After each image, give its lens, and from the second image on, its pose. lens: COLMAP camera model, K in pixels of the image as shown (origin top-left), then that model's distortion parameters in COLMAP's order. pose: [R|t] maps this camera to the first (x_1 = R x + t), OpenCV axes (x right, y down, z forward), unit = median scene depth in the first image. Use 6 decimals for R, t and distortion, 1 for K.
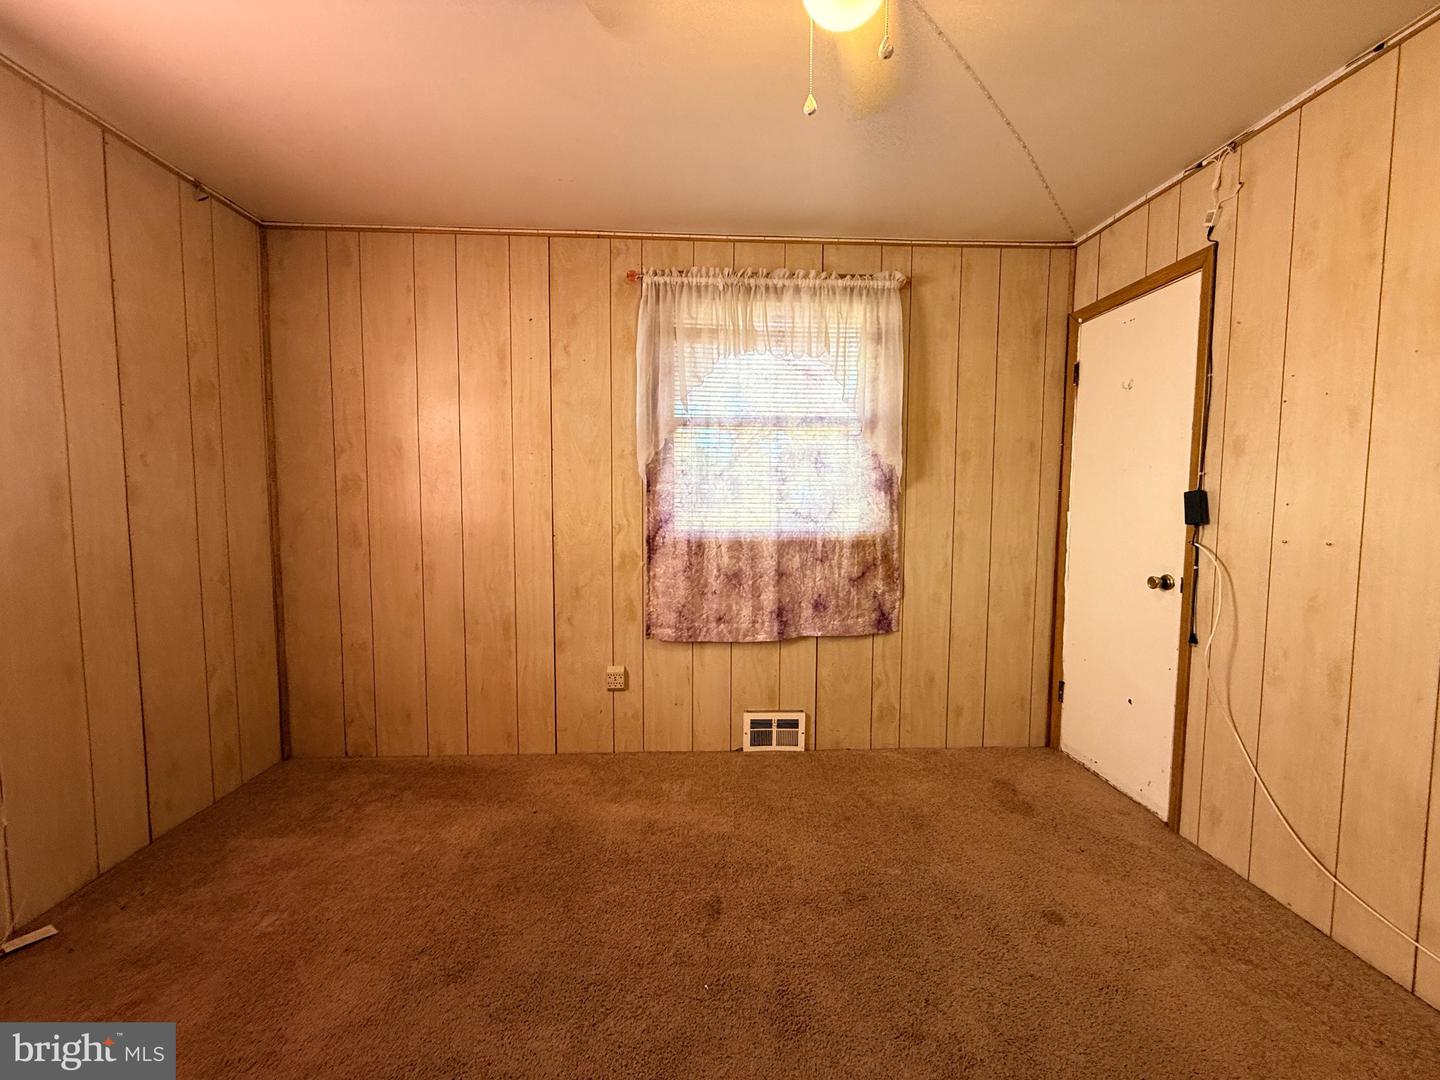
lens RADIAL K [[575.0, 0, 715.5], [0, 575.0, 536.6], [0, 0, 1]] dist [-0.000728, -0.000110]
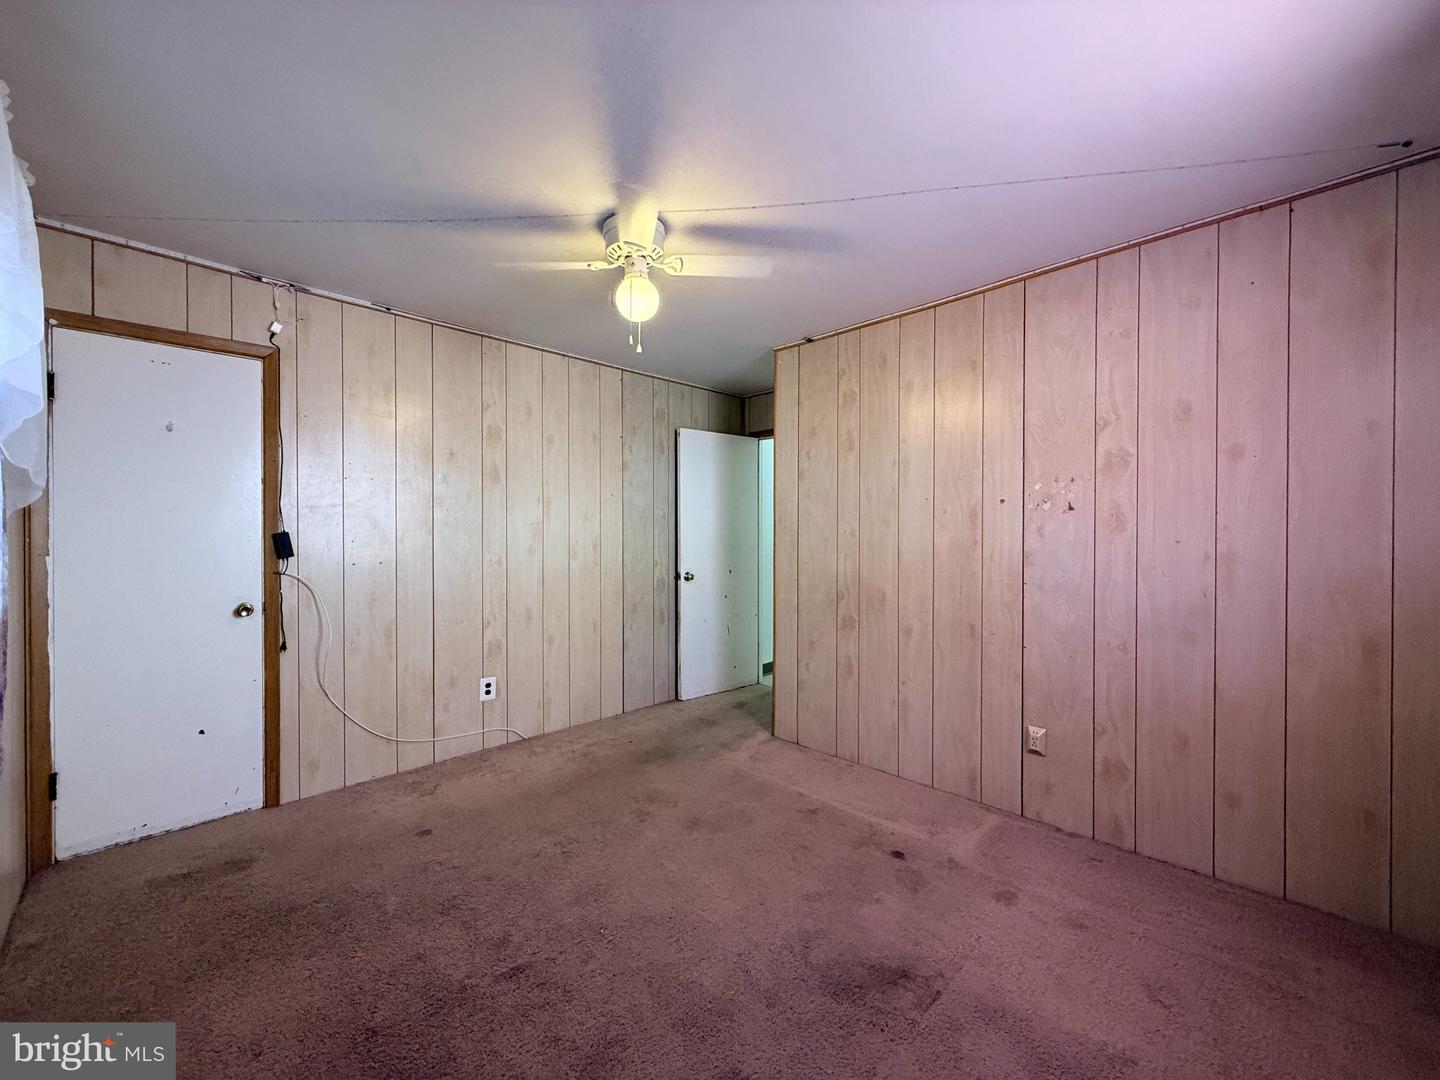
lens RADIAL K [[575.0, 0, 715.5], [0, 575.0, 536.6], [0, 0, 1]] dist [-0.000728, -0.000110]
pose [[-0.667993, -0.010451, 0.744094, -0.600067], [0.046588, 0.997353, 0.055832, -0.073606], [-0.742707, 0.071961, -0.665738, 0.860838]]
